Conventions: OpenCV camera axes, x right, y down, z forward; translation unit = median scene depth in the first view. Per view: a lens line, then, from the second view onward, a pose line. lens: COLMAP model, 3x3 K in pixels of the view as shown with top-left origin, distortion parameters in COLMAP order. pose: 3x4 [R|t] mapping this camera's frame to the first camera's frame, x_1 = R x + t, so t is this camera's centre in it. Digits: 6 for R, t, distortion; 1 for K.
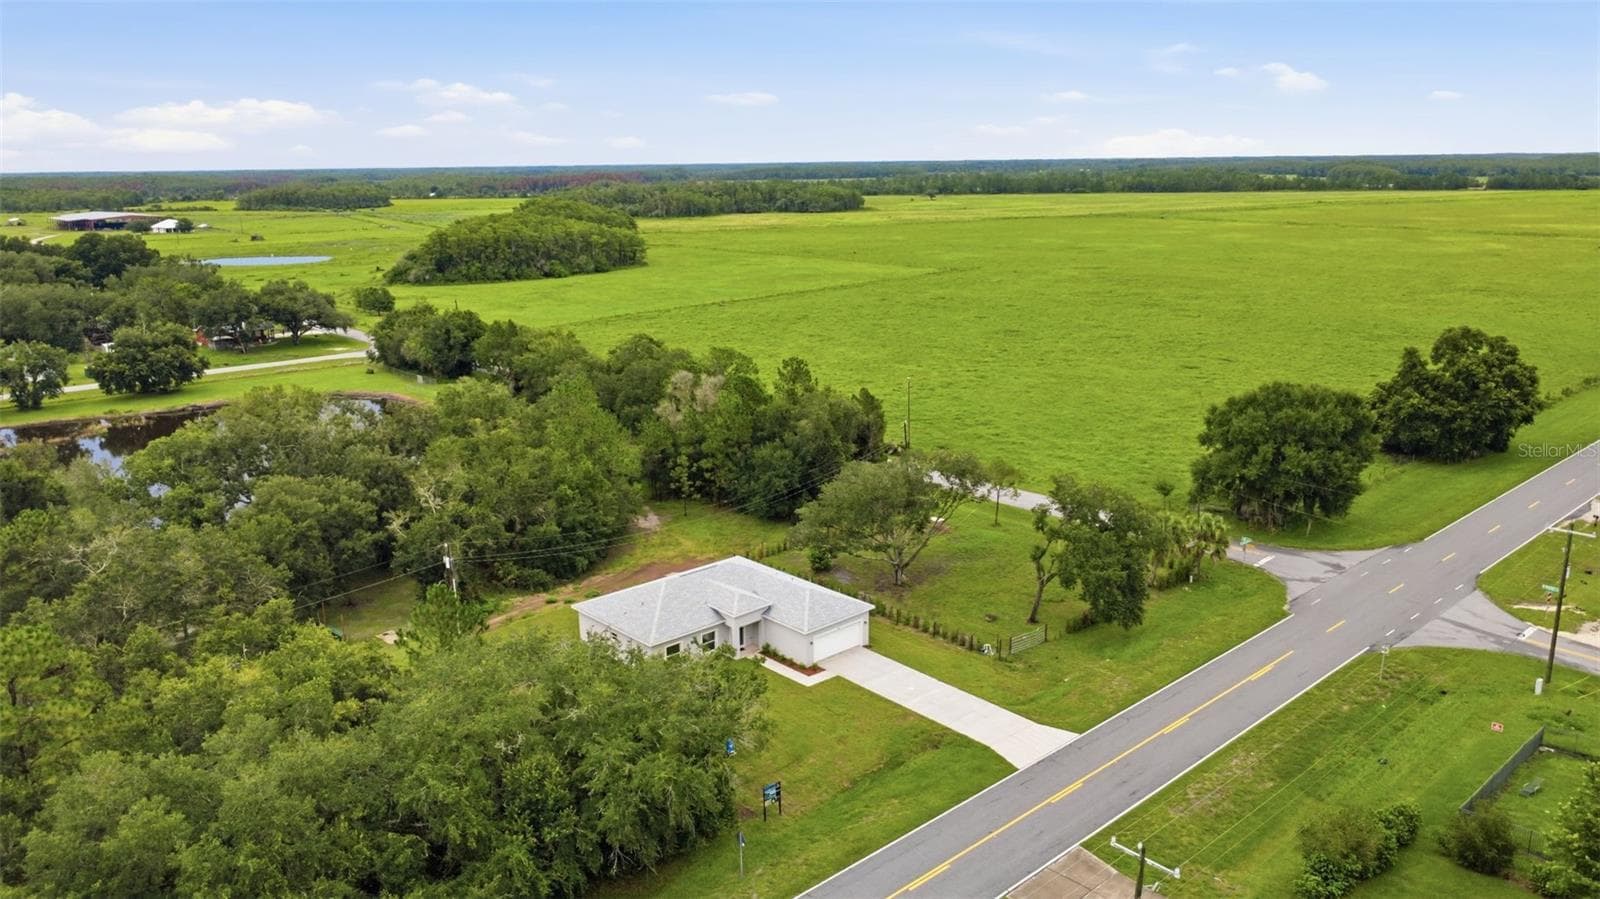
lens RADIAL K [[1140.3, 0, 800.0], [0, 1140.3, 449.5], [0, 0, 1]] dist [-0.003764, -0.004698]
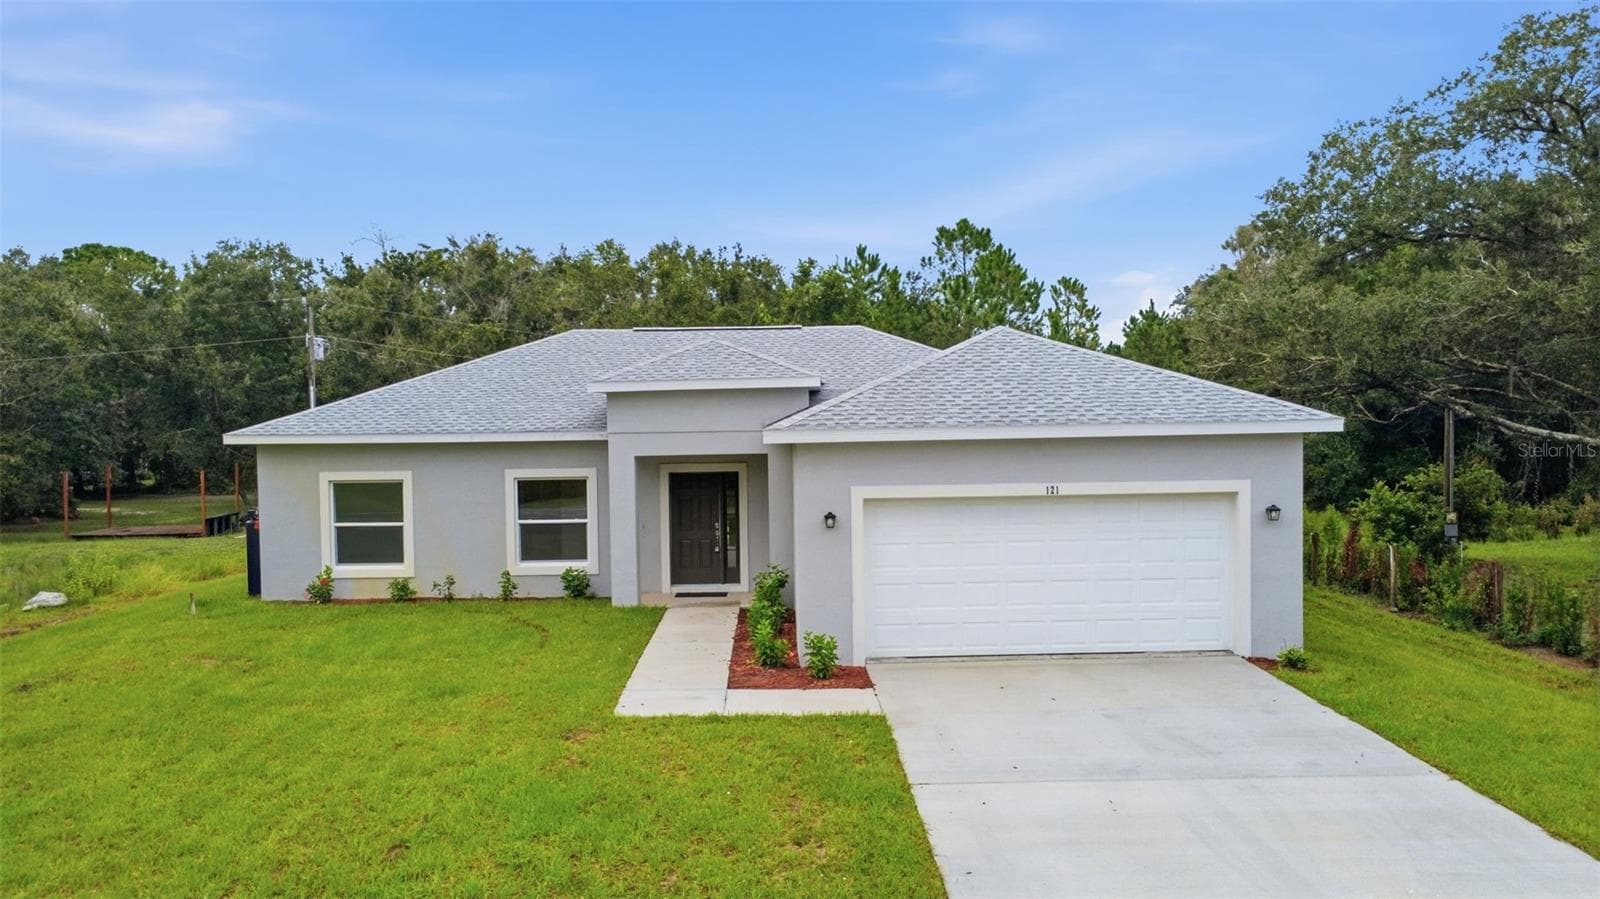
lens RADIAL K [[1169.6, 0, 800.0], [0, 1169.6, 449.5], [0, 0, 1]] dist [-0.000487, -0.006315]
pose [[0.760963, 0.026525, -0.648253, 0.036594], [-0.159421, 0.976175, -0.147196, 0.056640], [0.628904, 0.215356, 0.747062, 0.262677]]
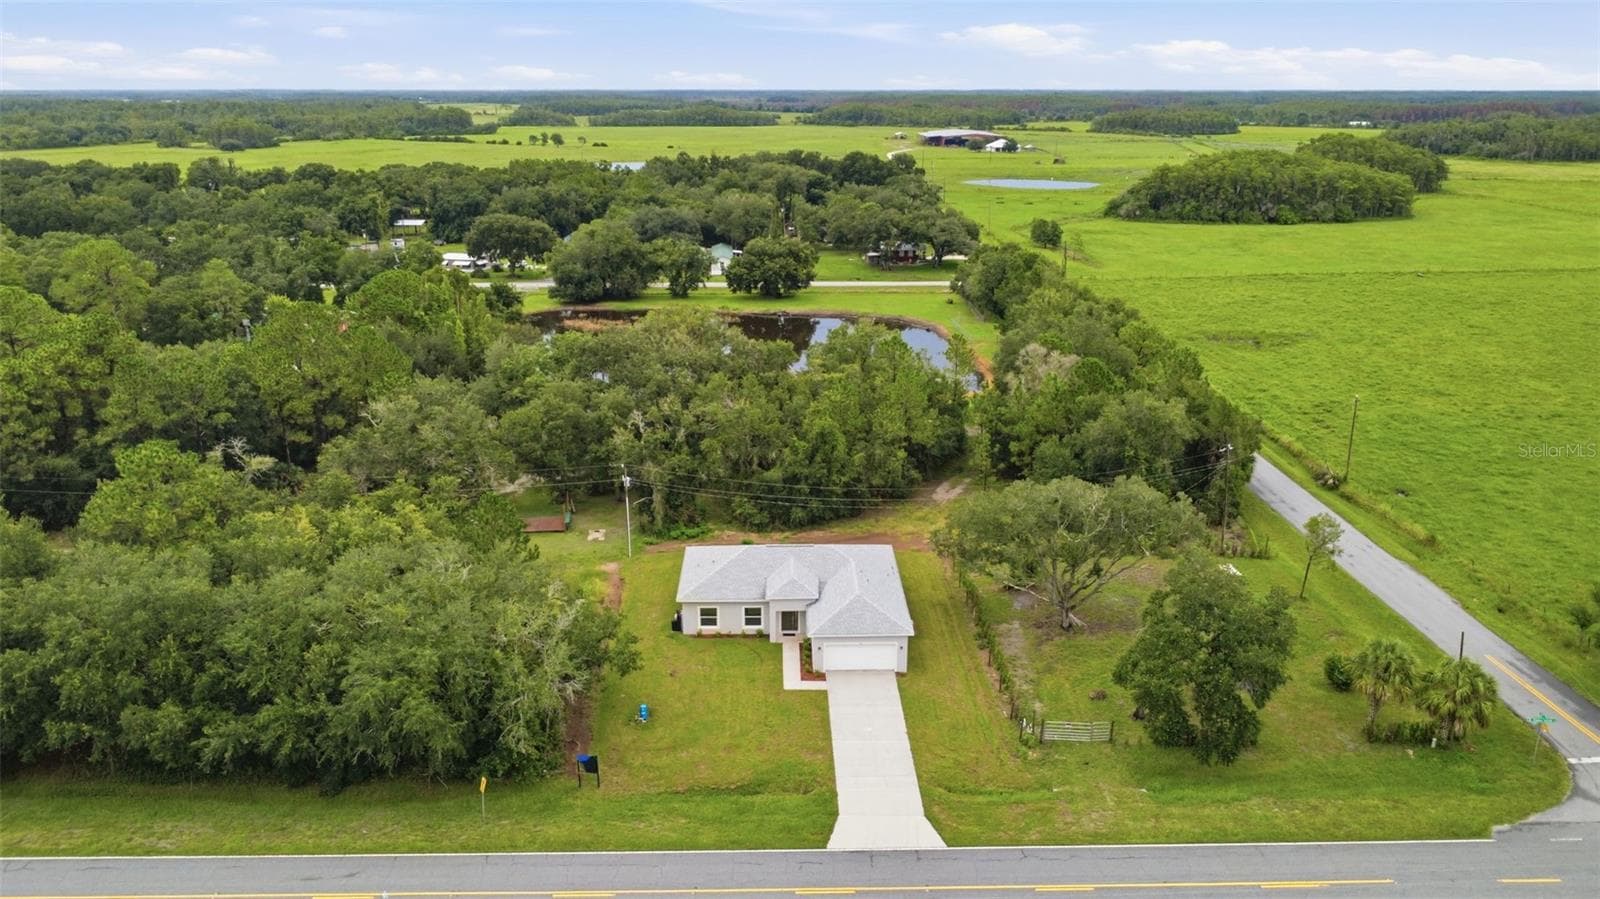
lens RADIAL K [[1169.6, 0, 800.0], [0, 1169.6, 449.5], [0, 0, 1]] dist [-0.000487, -0.006315]
pose [[0.760129, 0.202692, -0.617349, 0.169115], [-0.168487, 0.979089, 0.114006, -0.029040], [0.627548, 0.017356, 0.778385, 0.073829]]
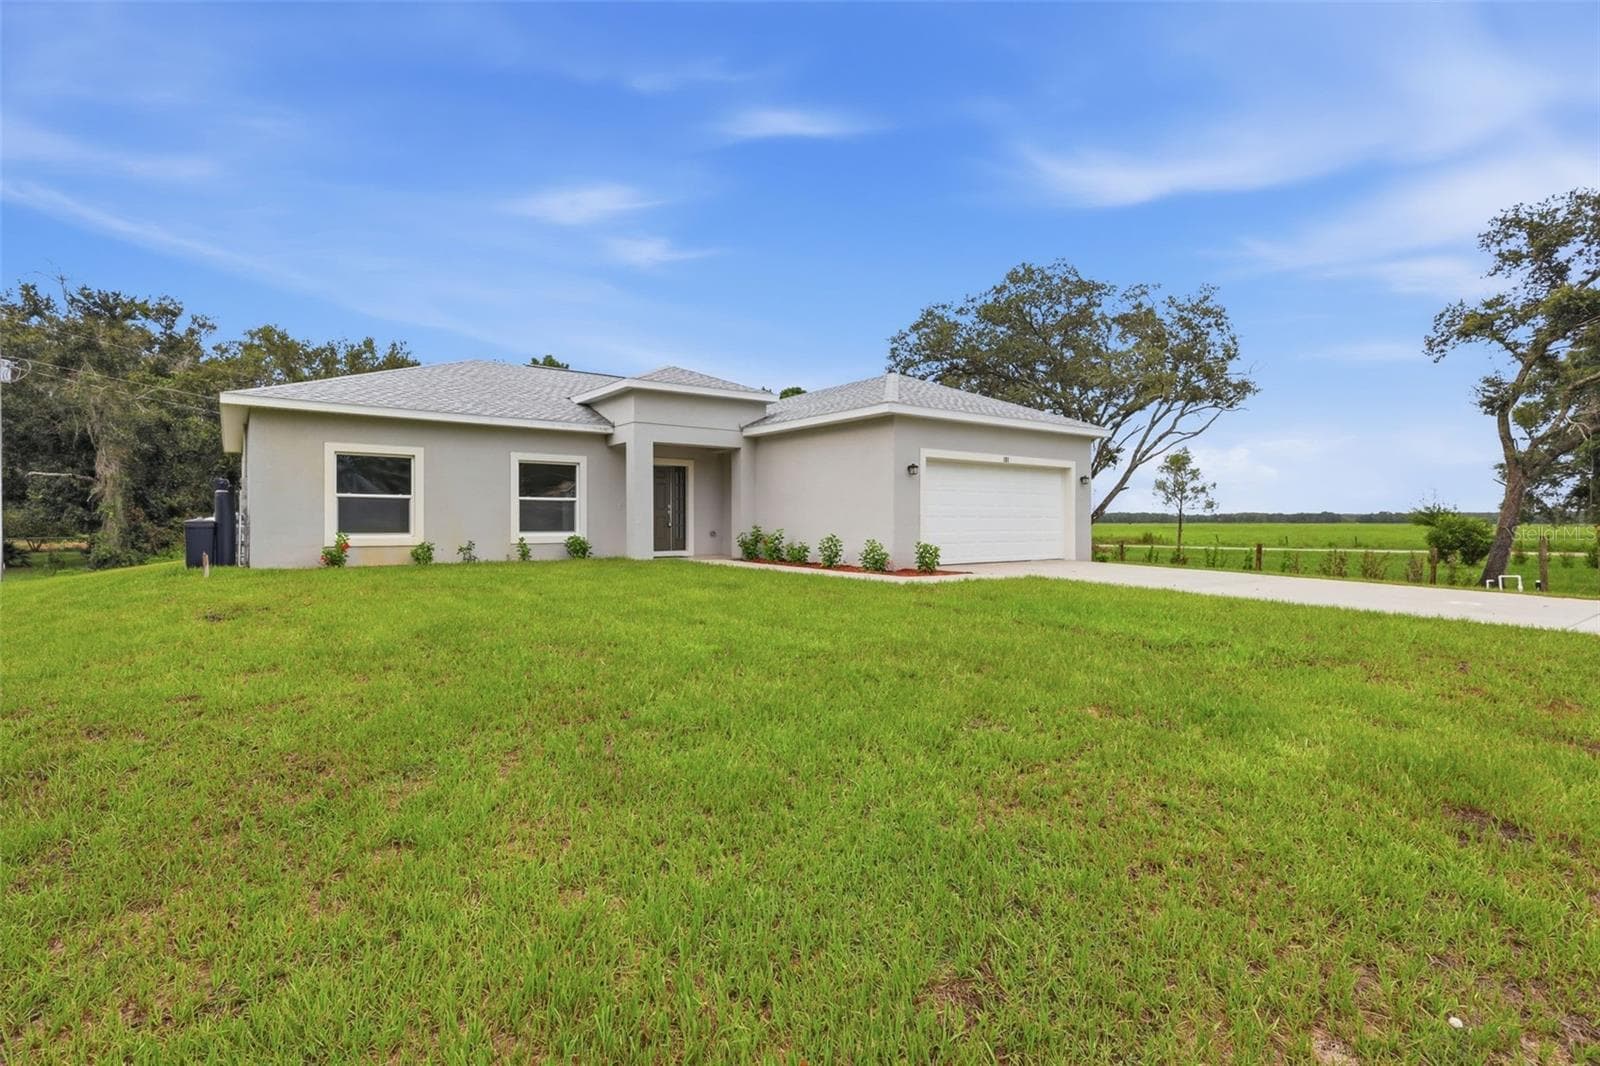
lens RADIAL K [[745.9, 0, 800.0], [0, 745.9, 533.0], [0, 0, 1]] dist [-0.002272, 0.000072]
pose [[0.996698, 0.021763, -0.078223, -0.000408], [-0.039220, 0.972604, -0.229134, 0.067661], [0.071093, 0.231446, 0.970247, 0.255871]]
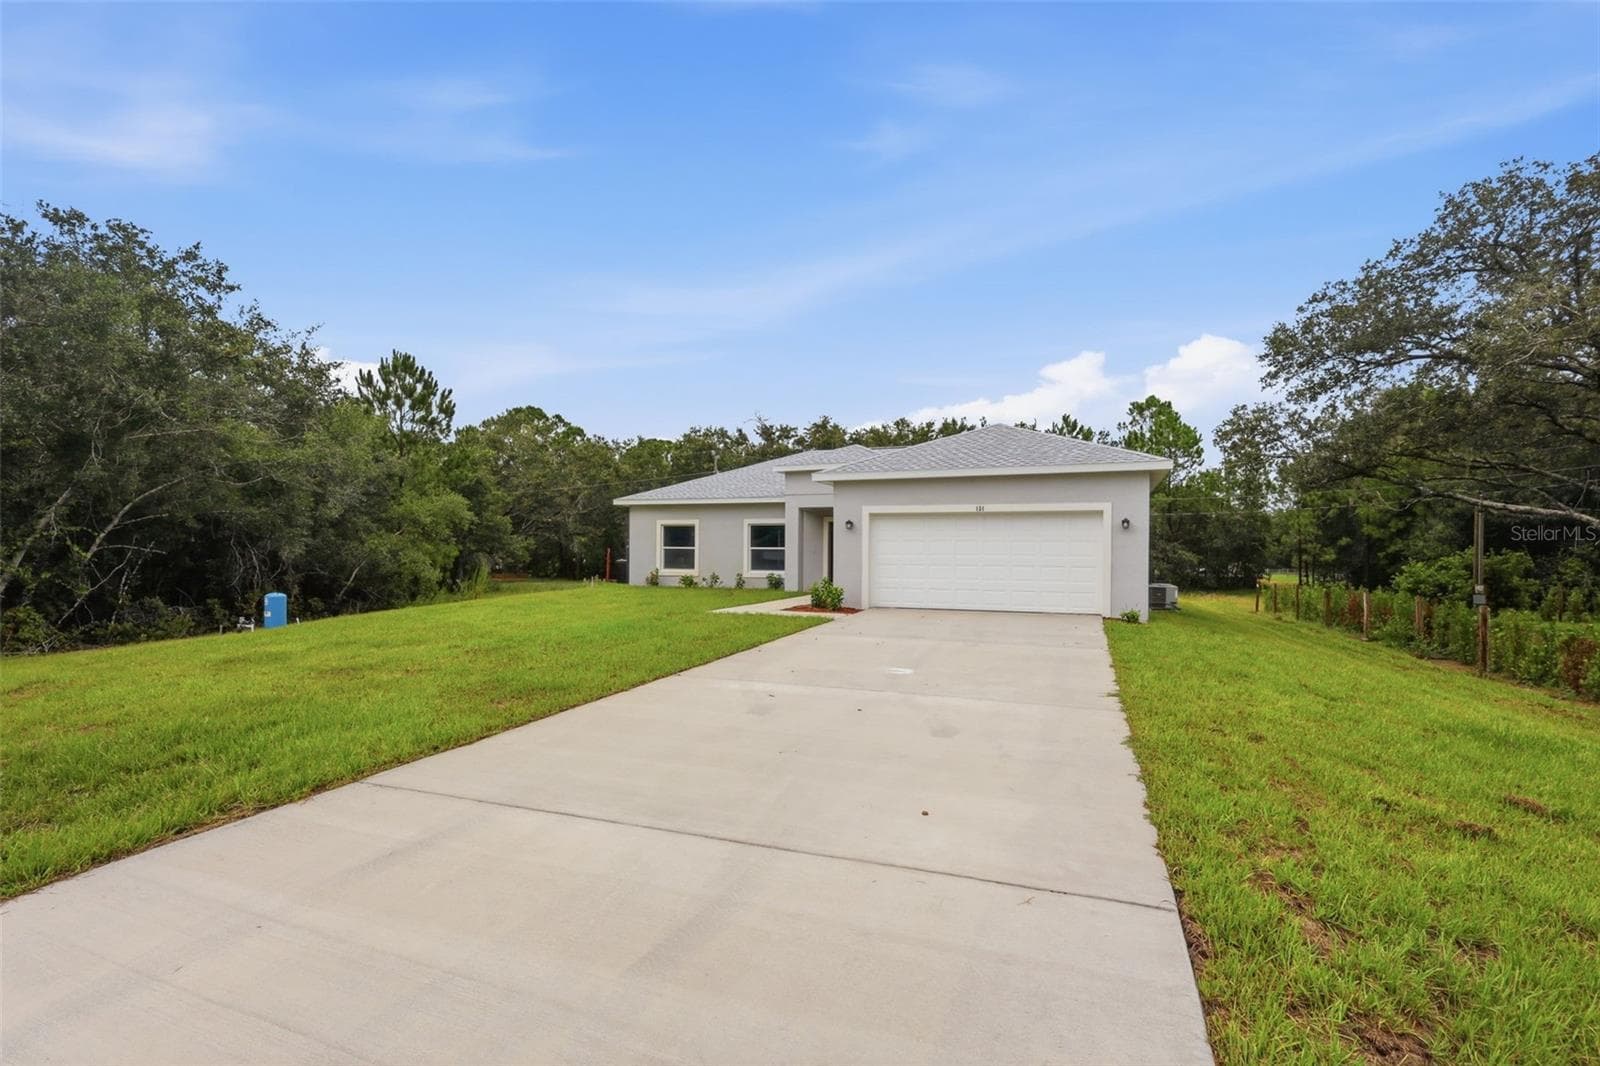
lens RADIAL K [[754.5, 0, 801.0], [0, 754.5, 552.3], [0, 0, 1]] dist [0.001056, 0.000641]
pose [[0.459329, 0.022103, -0.887991, 0.055239], [-0.236470, 0.966658, -0.098258, 0.060722], [0.856212, 0.255116, 0.449240, 0.274111]]
